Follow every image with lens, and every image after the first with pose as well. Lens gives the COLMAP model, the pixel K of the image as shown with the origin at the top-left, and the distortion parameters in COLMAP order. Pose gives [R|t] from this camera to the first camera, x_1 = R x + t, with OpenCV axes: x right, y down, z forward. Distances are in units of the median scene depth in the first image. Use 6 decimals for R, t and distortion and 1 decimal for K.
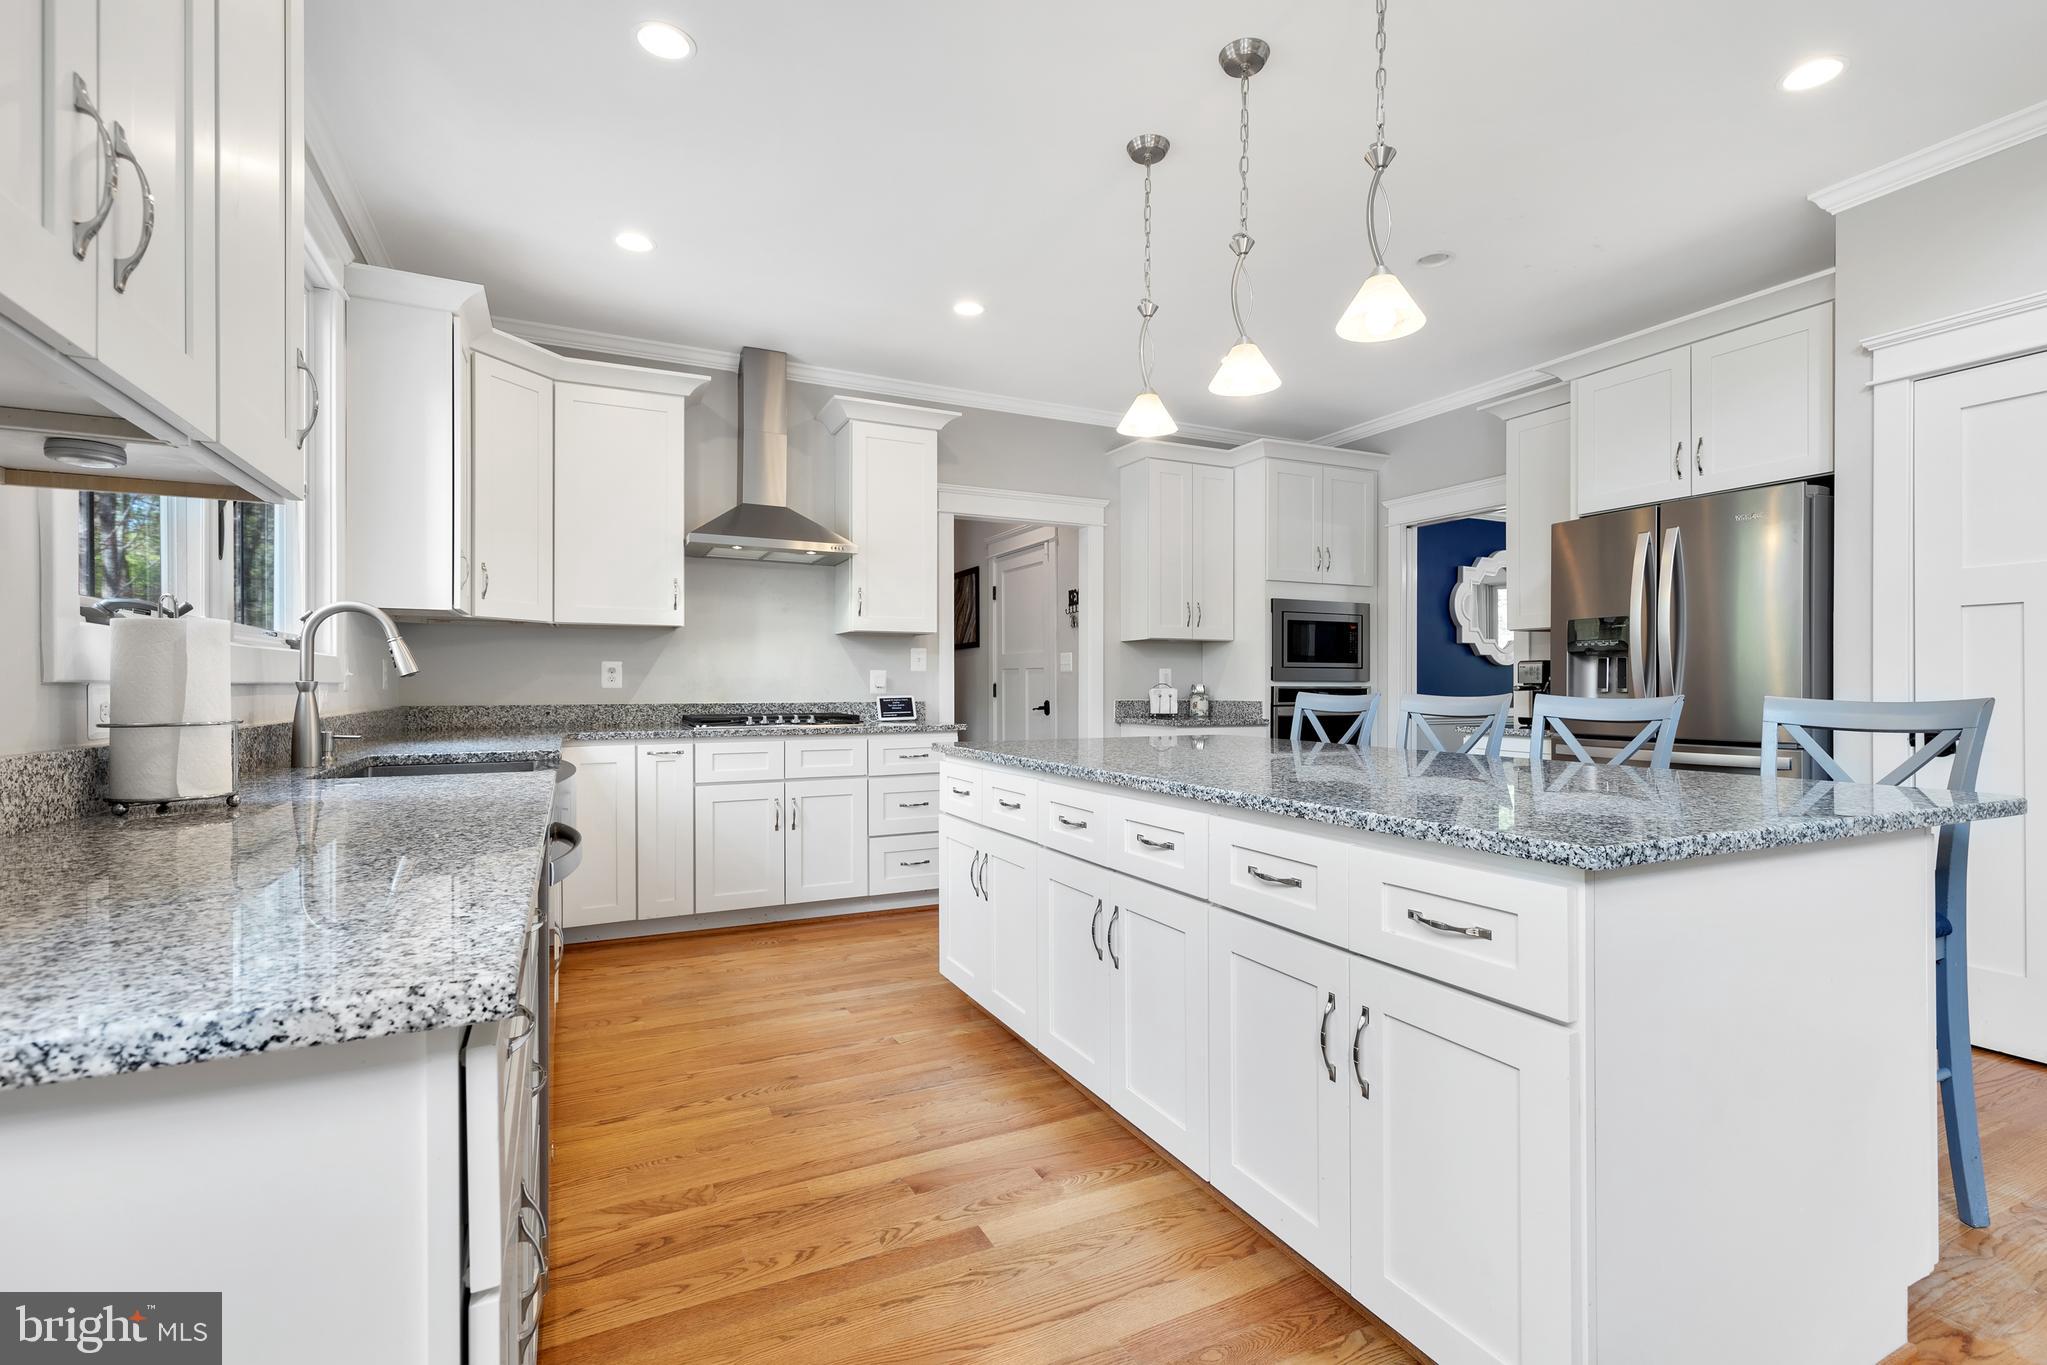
lens RADIAL K [[936.2, 0, 1044.0], [0, 936.2, 692.5], [0, 0, 1]] dist [0.009853, -0.001430]
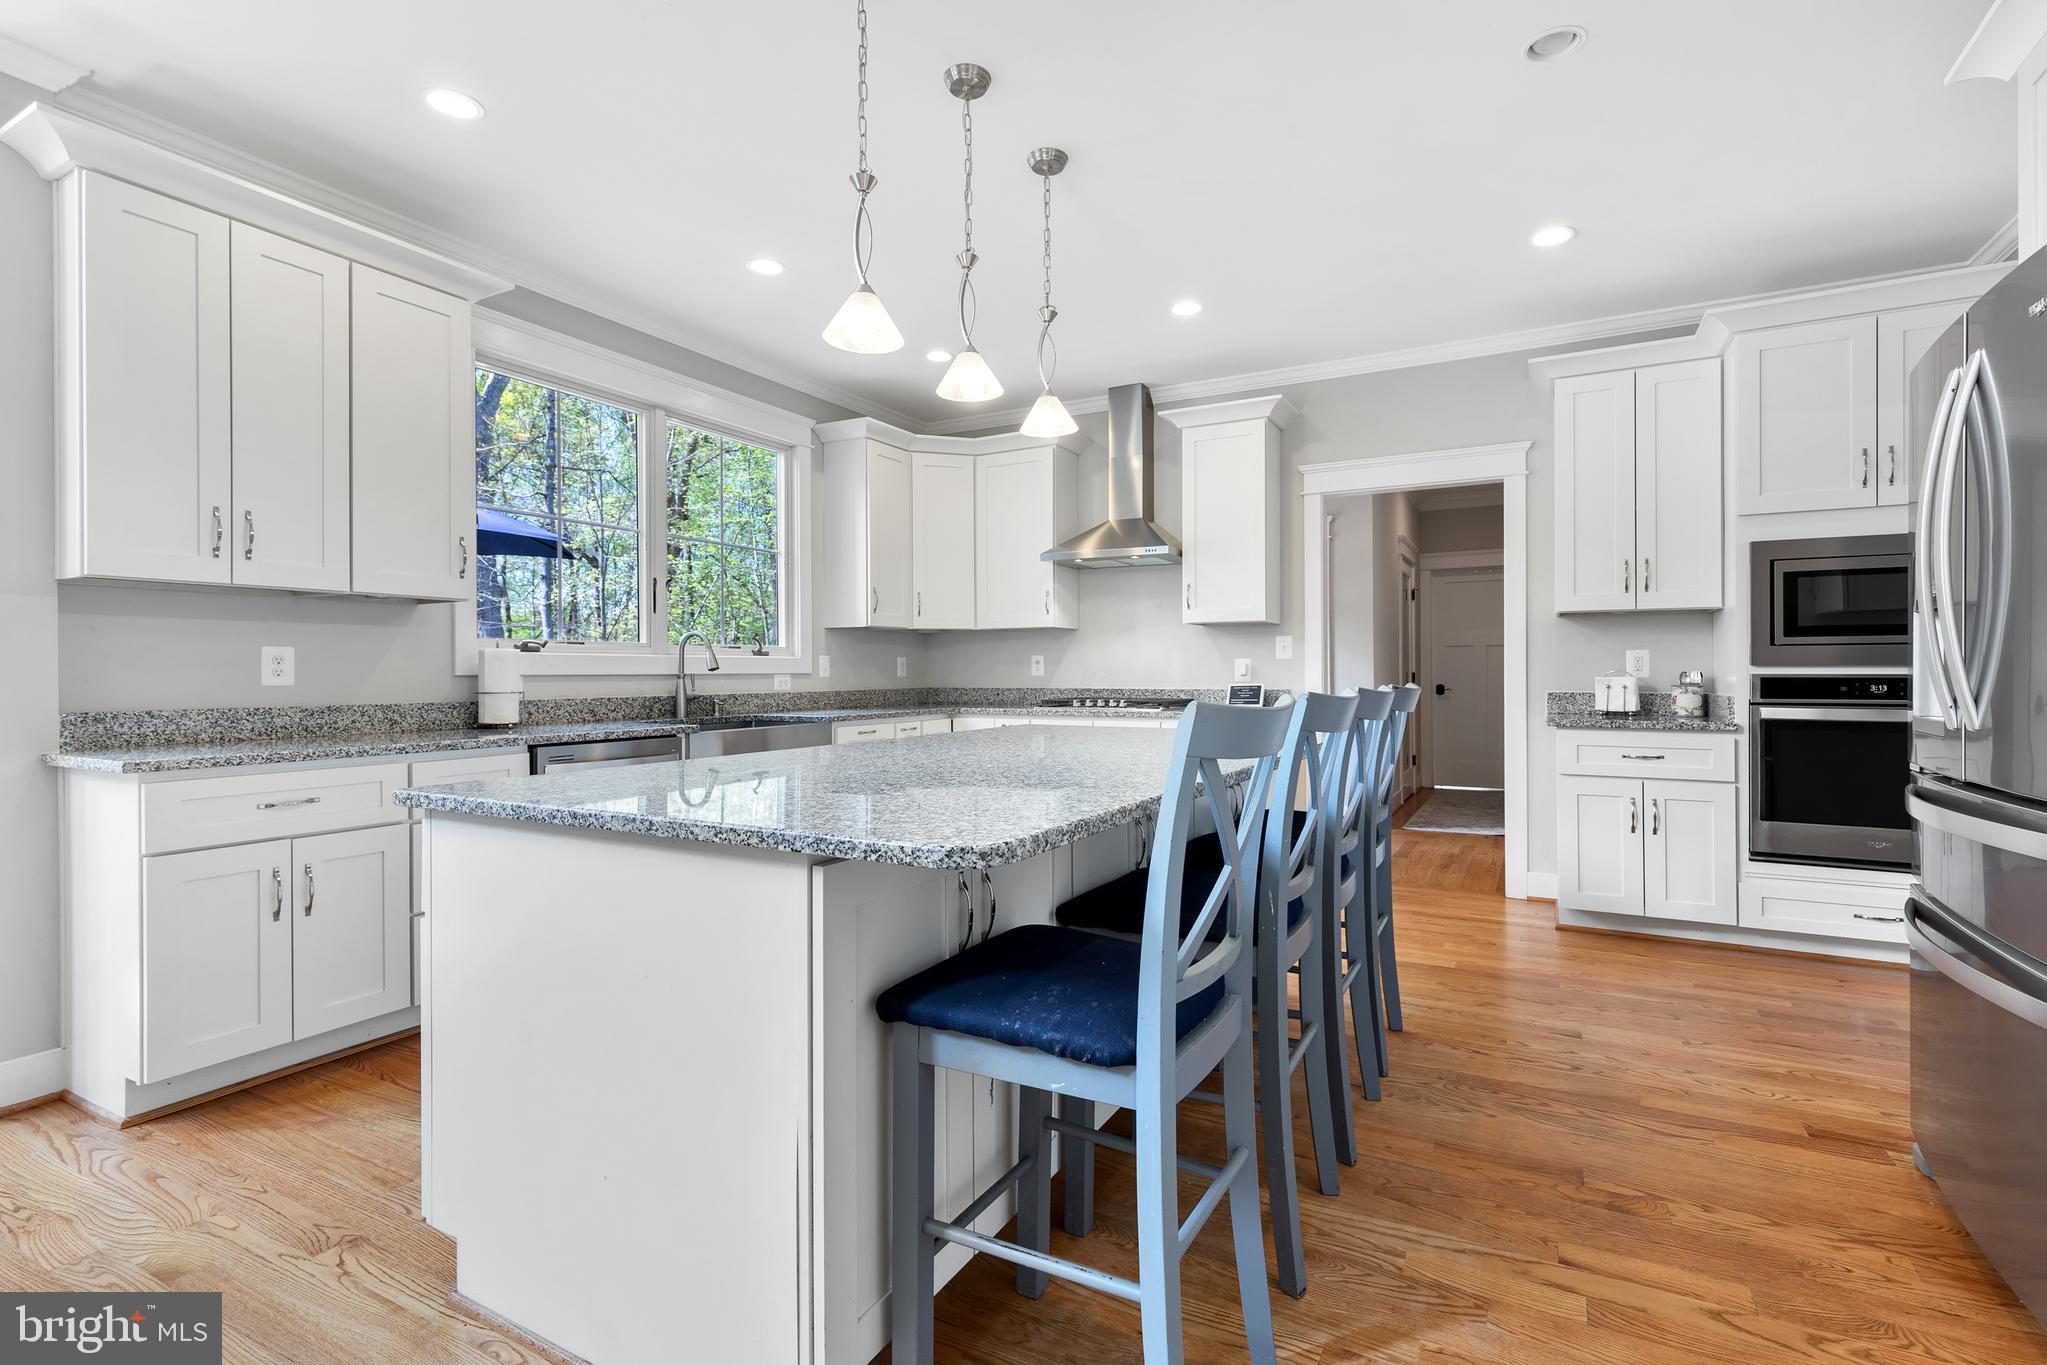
lens RADIAL K [[936.2, 0, 1038.1], [0, 936.2, 676.5], [0, 0, 1]] dist [0.009853, -0.001430]
pose [[0.571597, 0.002819, -0.820530, 0.664469], [-0.003297, 0.999994, 0.001139, -0.005471], [0.820528, 0.002054, 0.571603, 0.272230]]
